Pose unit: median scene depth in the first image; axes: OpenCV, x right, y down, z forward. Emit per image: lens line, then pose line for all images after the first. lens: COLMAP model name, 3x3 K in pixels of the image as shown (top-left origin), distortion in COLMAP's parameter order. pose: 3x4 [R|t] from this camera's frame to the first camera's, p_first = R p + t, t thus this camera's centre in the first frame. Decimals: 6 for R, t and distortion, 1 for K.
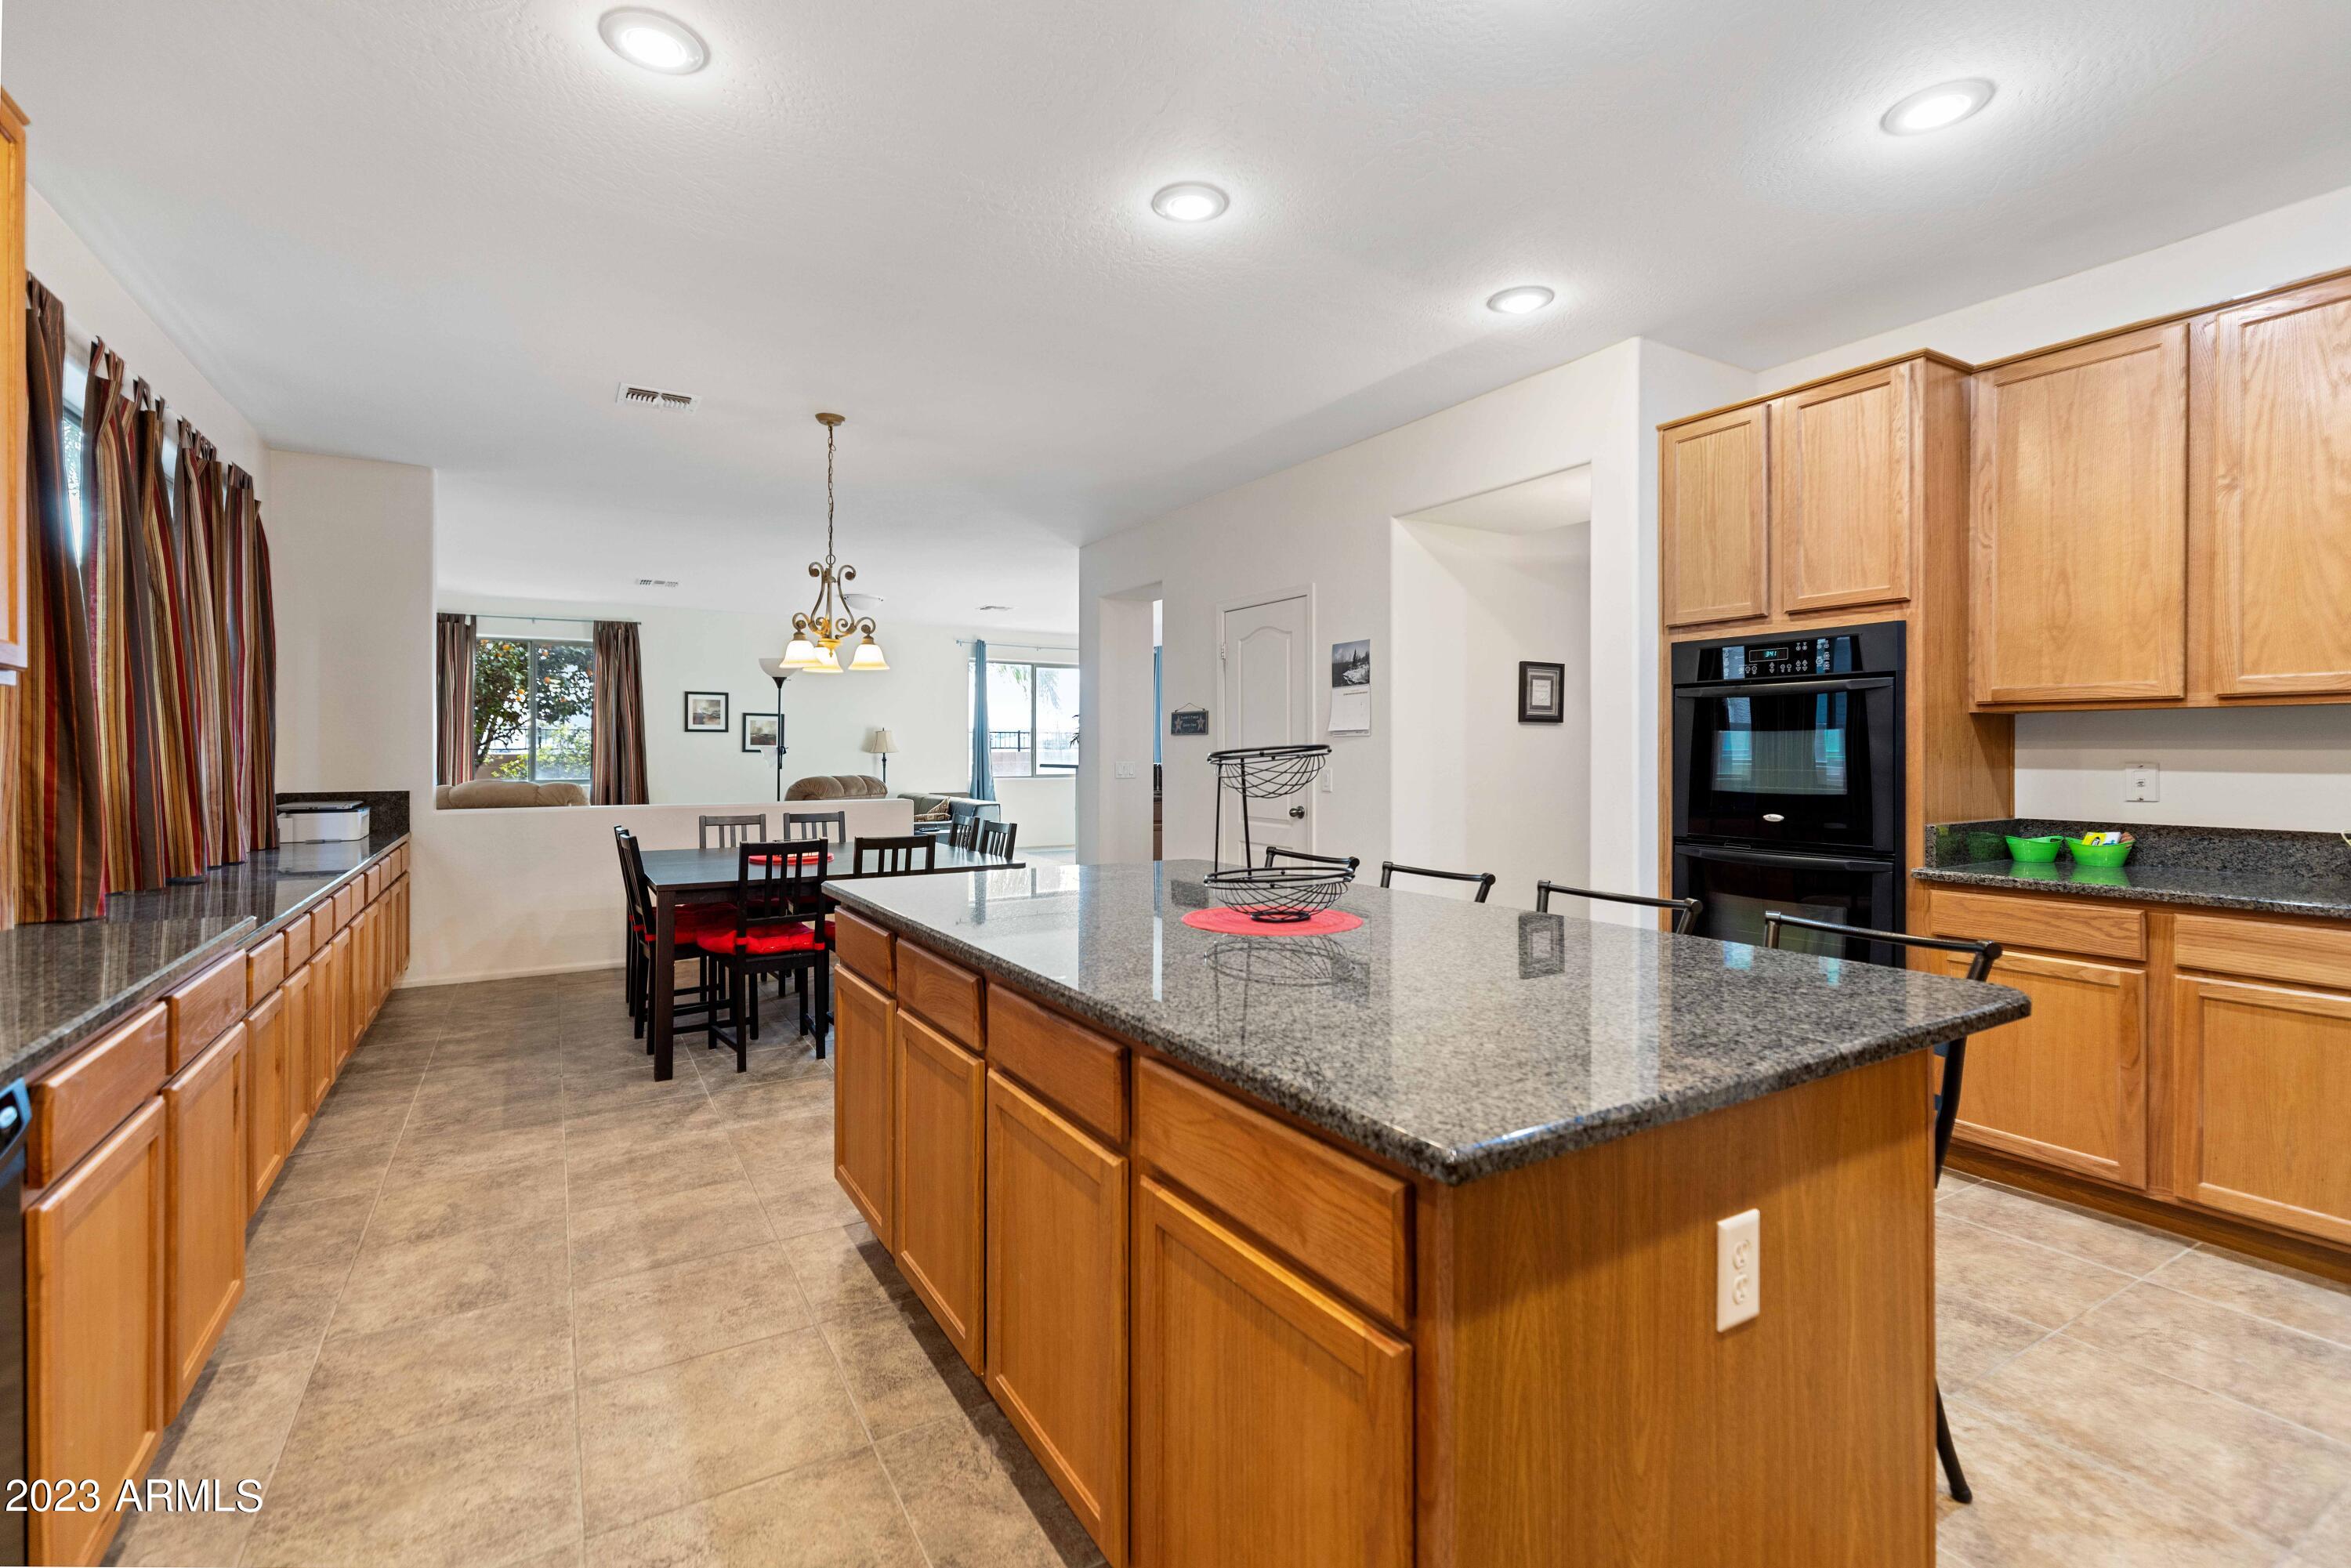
lens RADIAL K [[1049.1, 0, 1168.8], [0, 1049.1, 761.1], [0, 0, 1]] dist [0.004409, 0.000661]
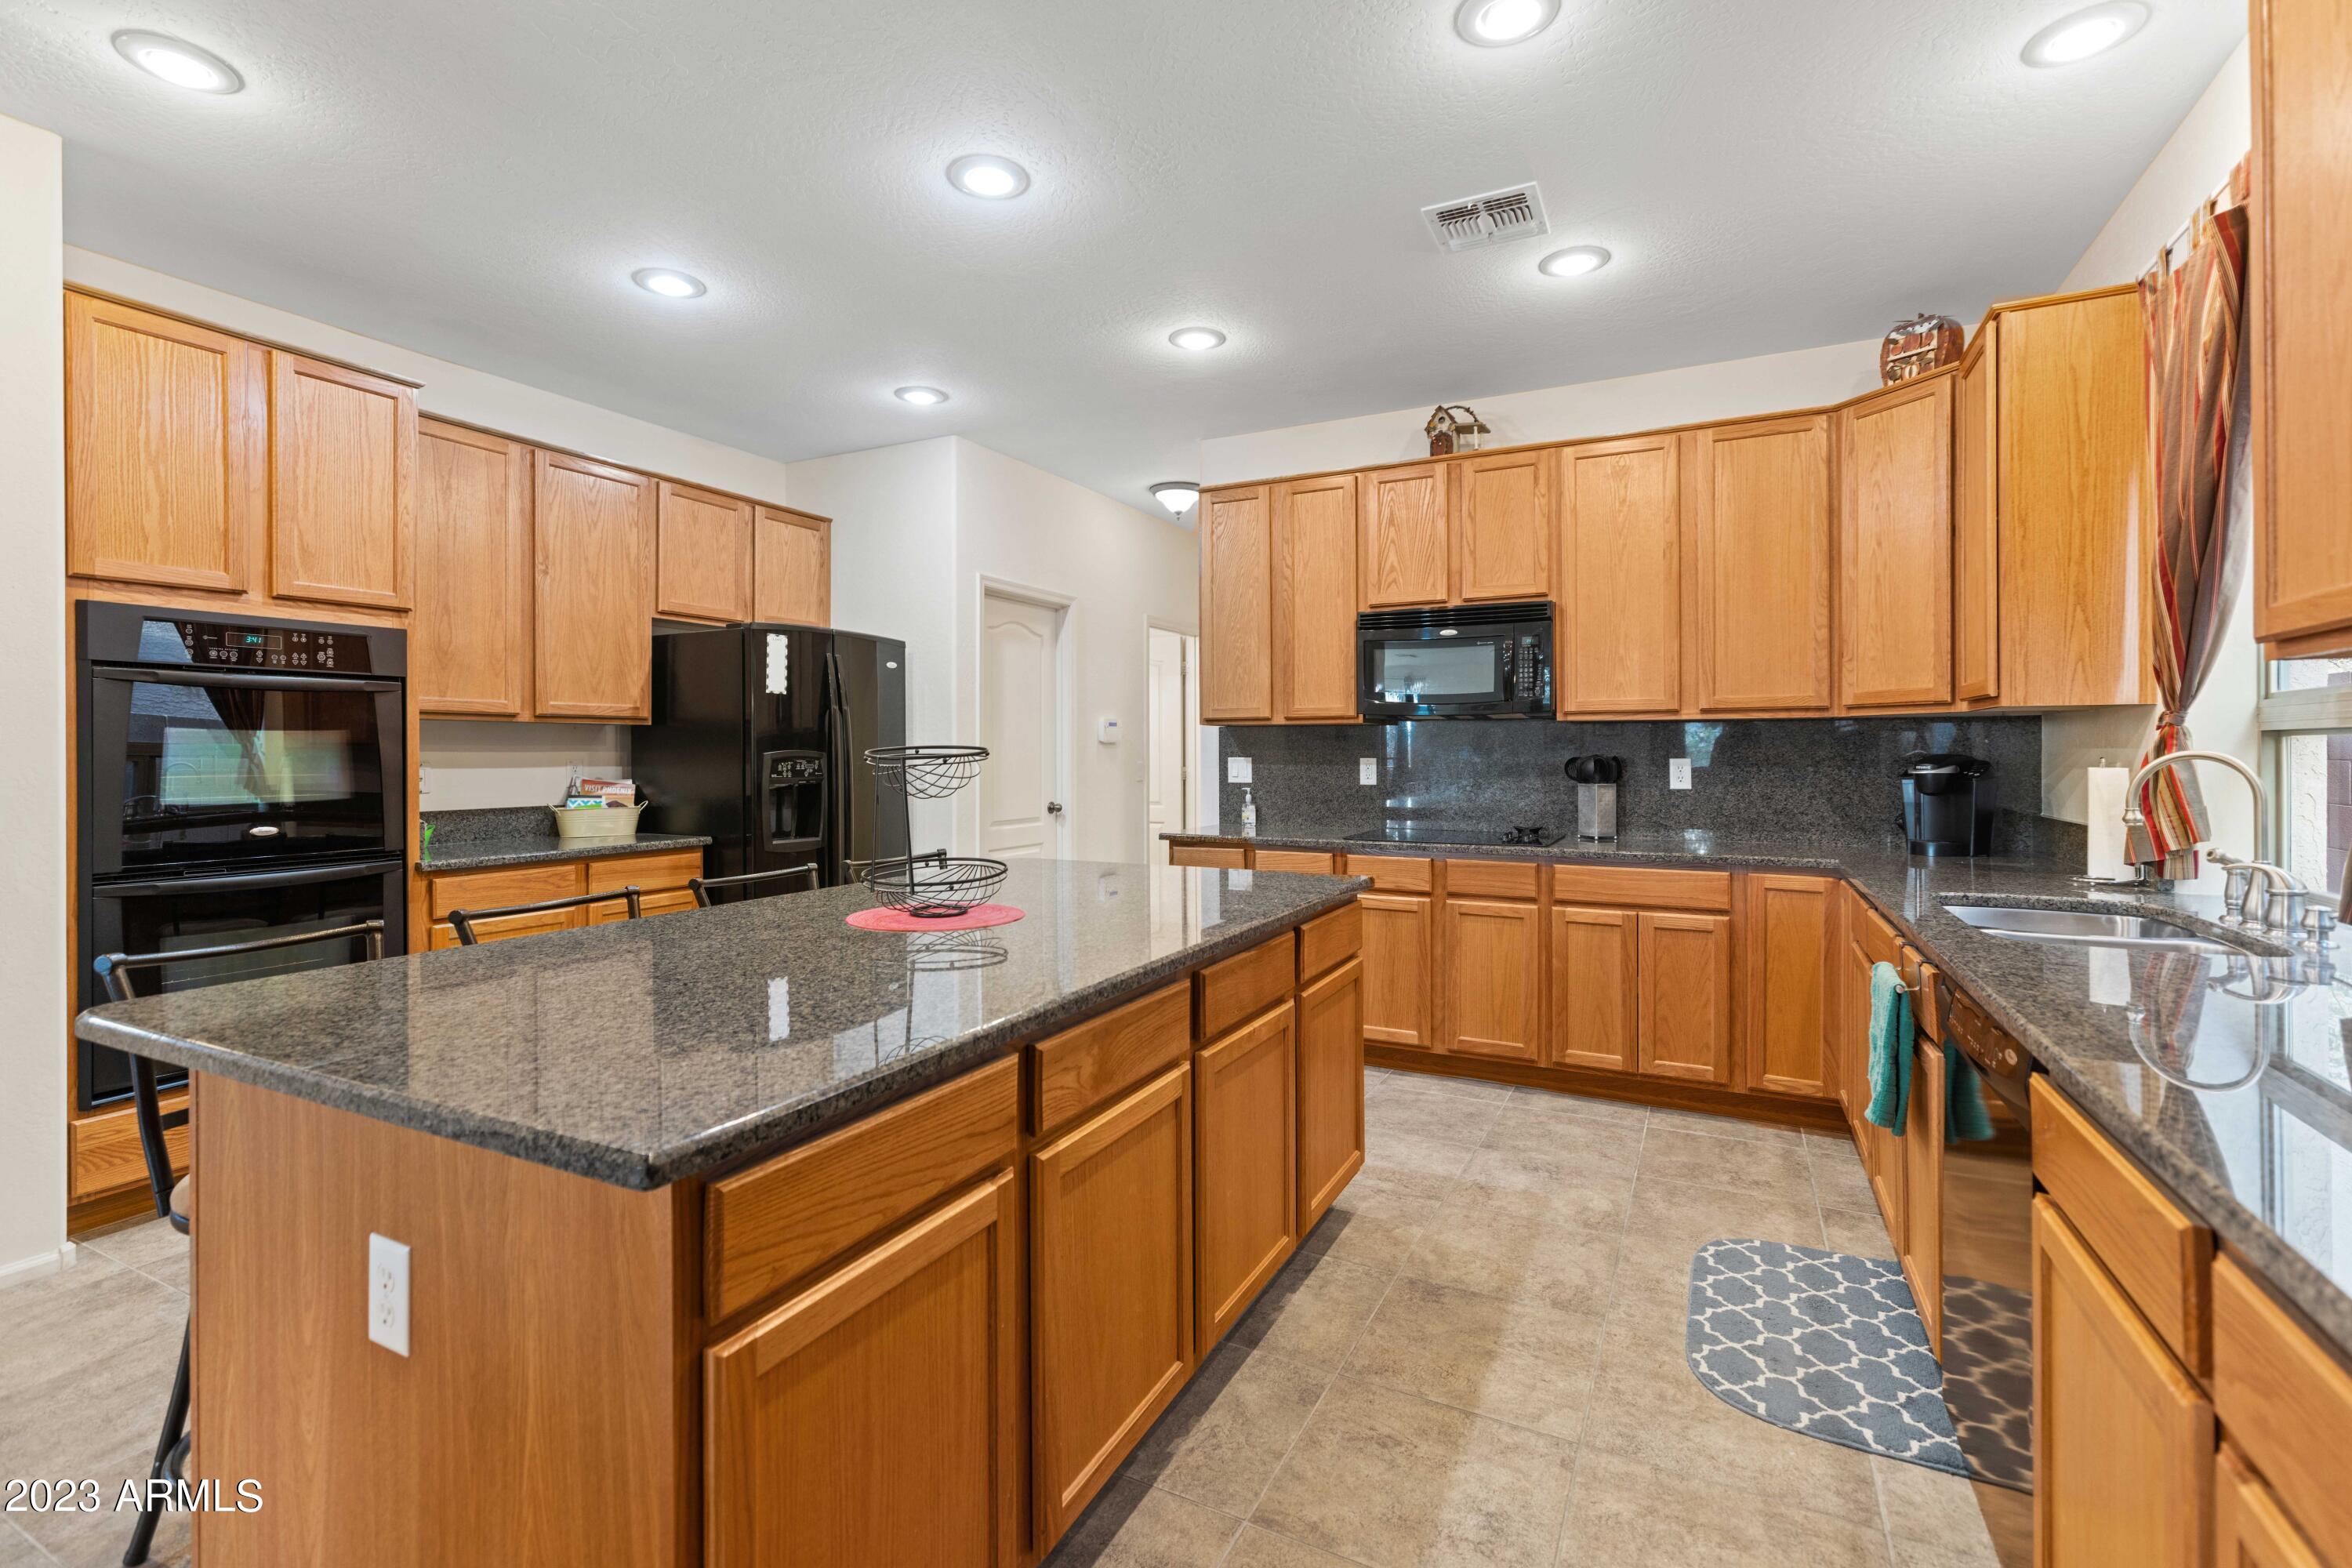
lens RADIAL K [[1054.5, 0, 1172.7], [0, 1054.5, 745.5], [0, 0, 1]] dist [-0.001696, 0.000056]
pose [[-0.530198, 0.005058, 0.847859, -0.606323], [0.008658, 0.999962, -0.000551, -0.009990], [-0.847830, 0.007049, -0.530222, 0.909524]]
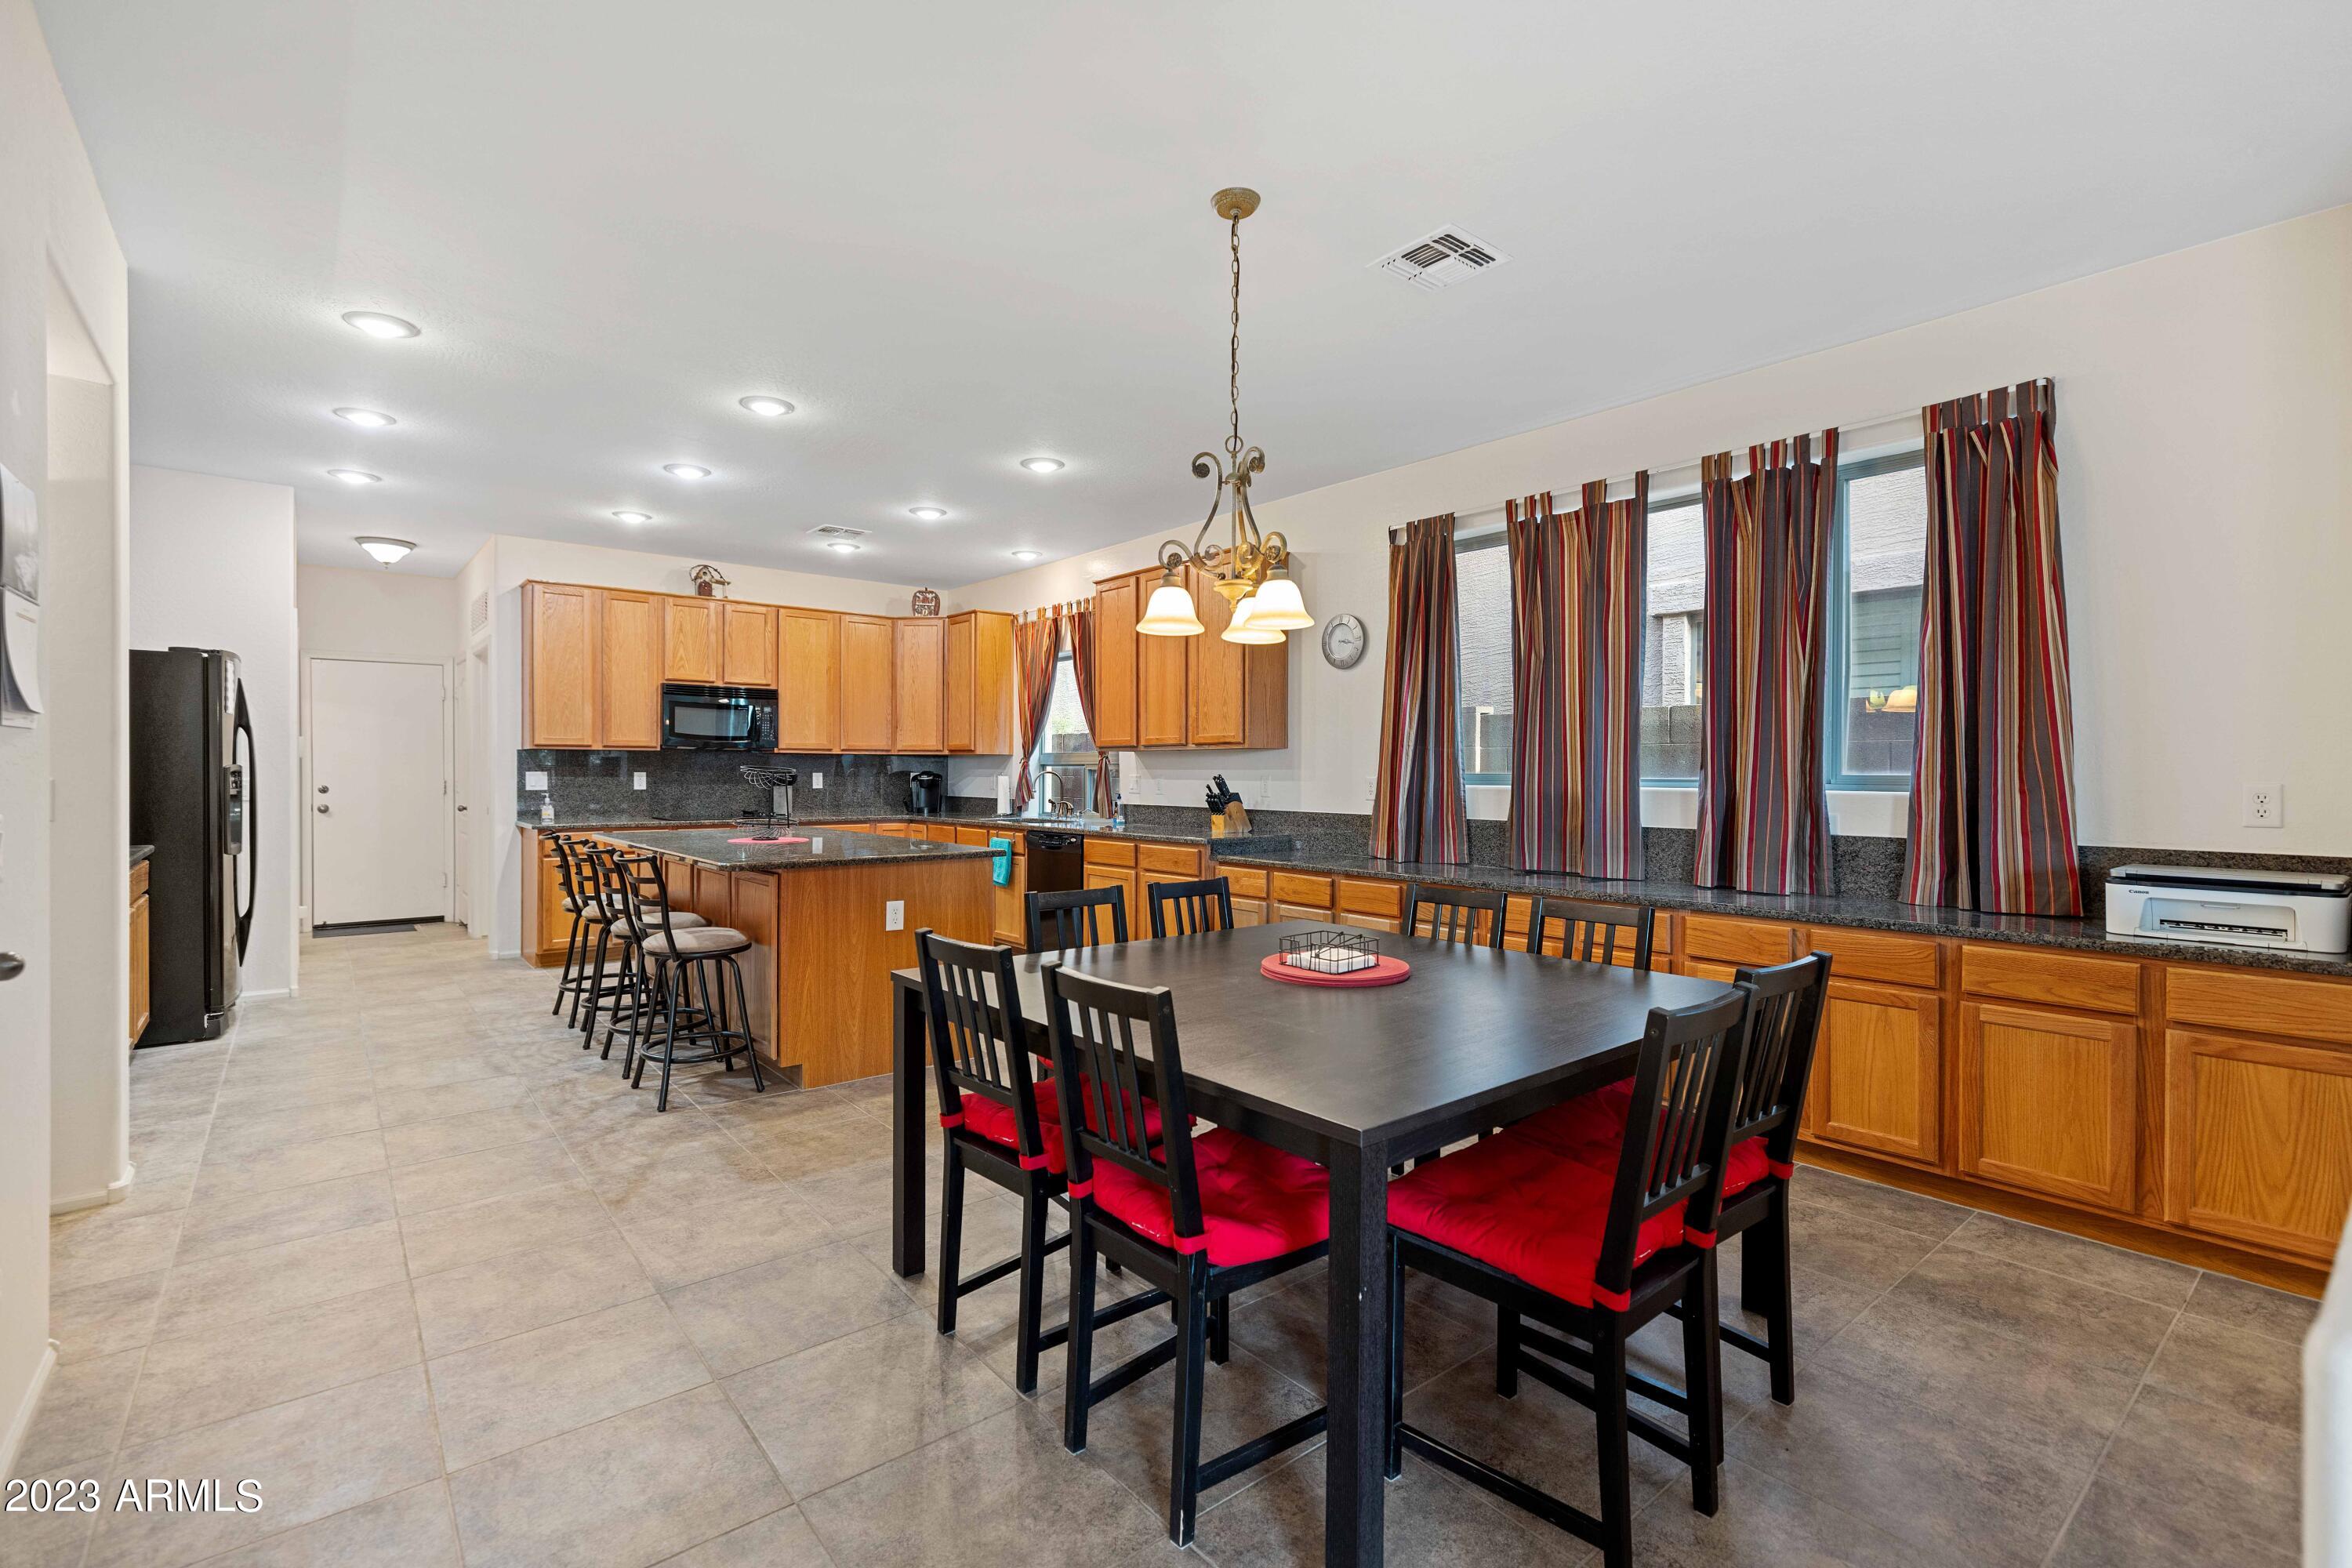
lens RADIAL K [[1049.6, 0, 1169.3], [0, 1049.6, 761.1], [0, 0, 1]] dist [0.004409, 0.000661]
pose [[-0.989220, -0.007418, -0.146249, -0.305349], [-0.007307, 0.999972, -0.001297, -0.021116], [0.146254, -0.000215, -0.989247, 2.353776]]
